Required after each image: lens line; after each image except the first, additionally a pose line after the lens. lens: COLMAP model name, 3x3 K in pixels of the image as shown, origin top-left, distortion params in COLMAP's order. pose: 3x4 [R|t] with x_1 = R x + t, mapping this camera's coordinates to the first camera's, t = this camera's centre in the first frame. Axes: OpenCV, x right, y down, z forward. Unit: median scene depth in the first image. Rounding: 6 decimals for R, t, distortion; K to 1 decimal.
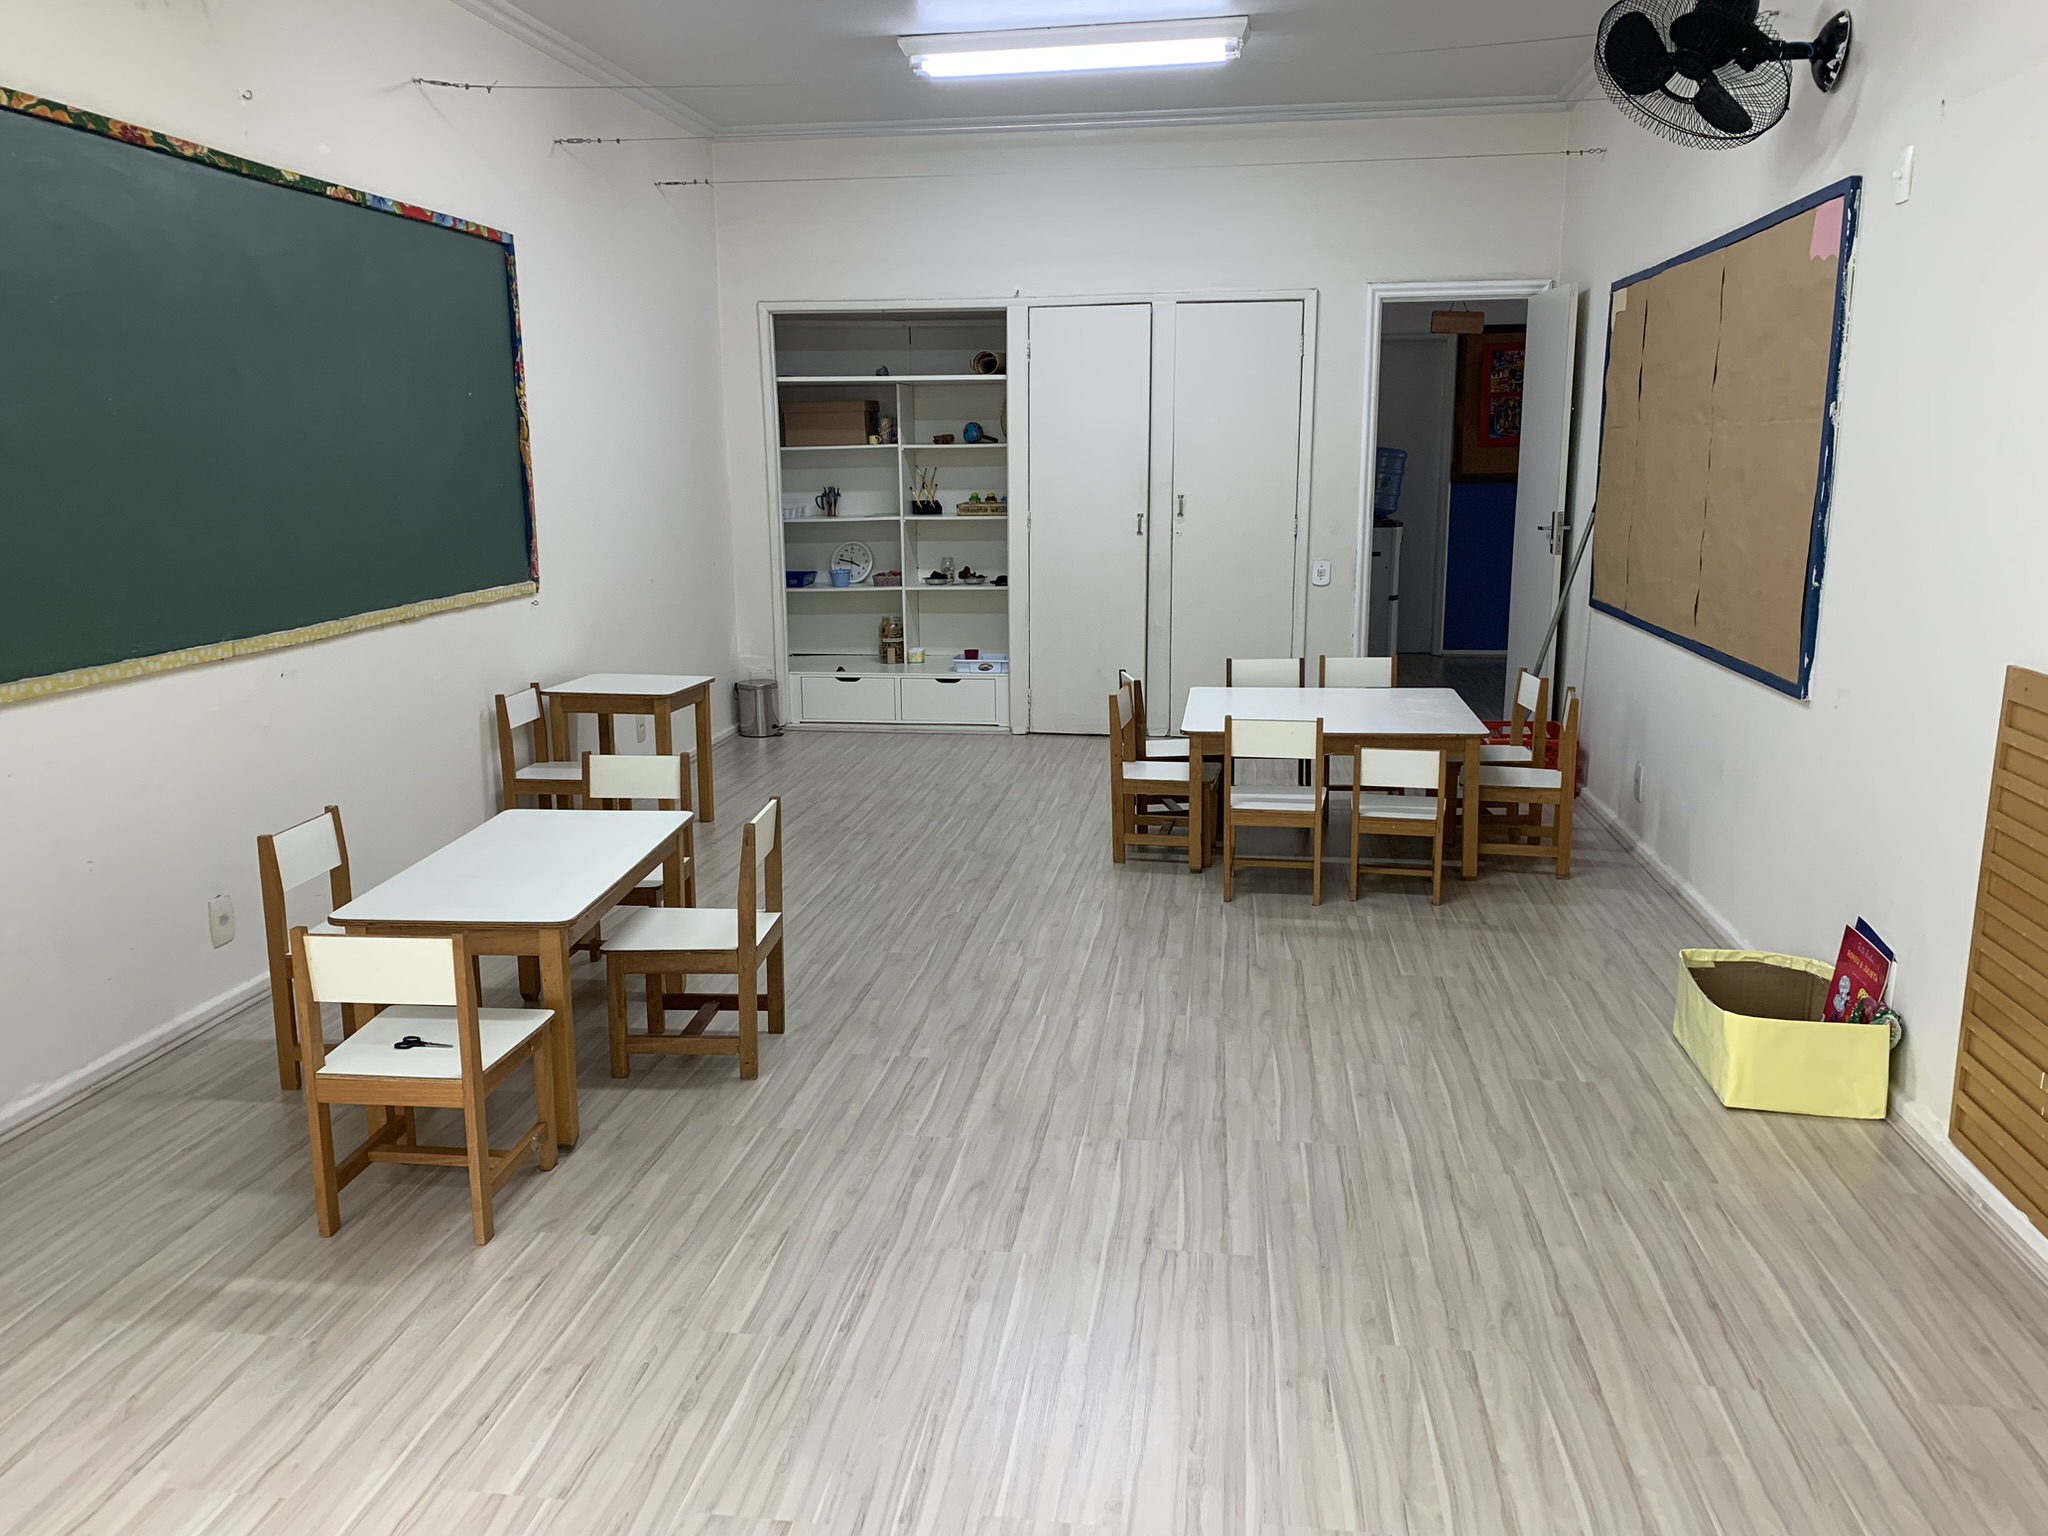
lens RADIAL K [[1545.0, 0, 1025.9], [0, 1545.0, 758.8], [0, 0, 1]] dist [0.004546, -0.020504]
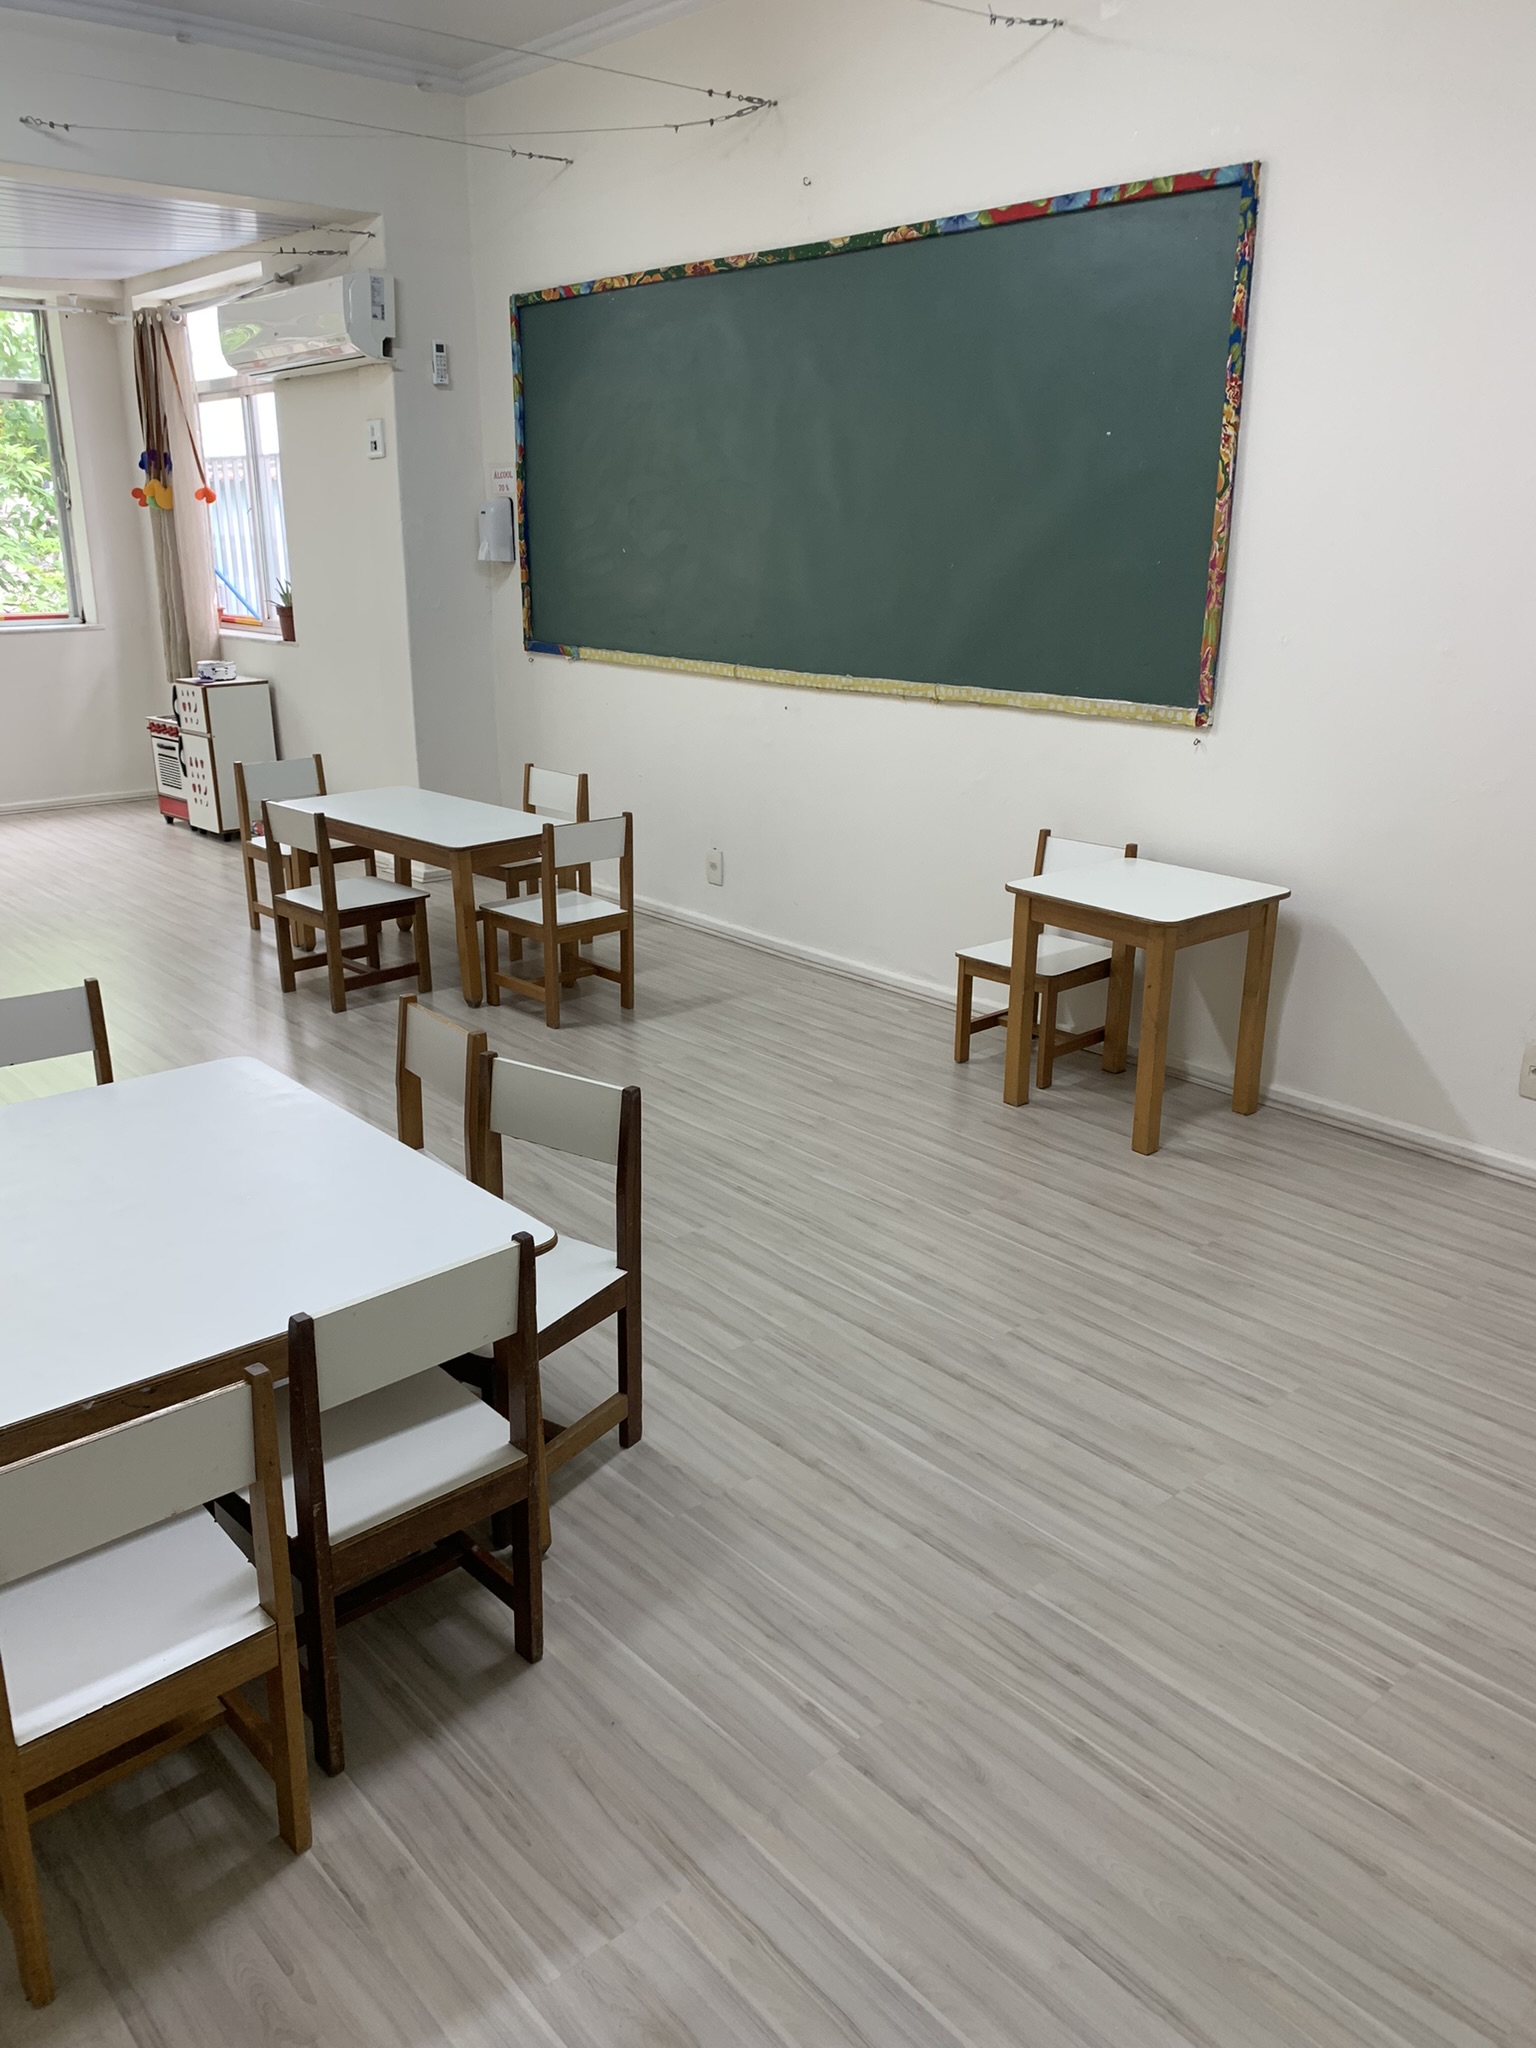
lens RADIAL K [[1545.0, 0, 765.1], [0, 1545.0, 1045.4], [0, 0, 1]] dist [0.004546, -0.020504]
pose [[-0.644792, 0.251015, -0.721966, 0.442058], [-0.147937, 0.885697, 0.440064, -0.336406], [0.749905, 0.390555, -0.533956, 1.681483]]
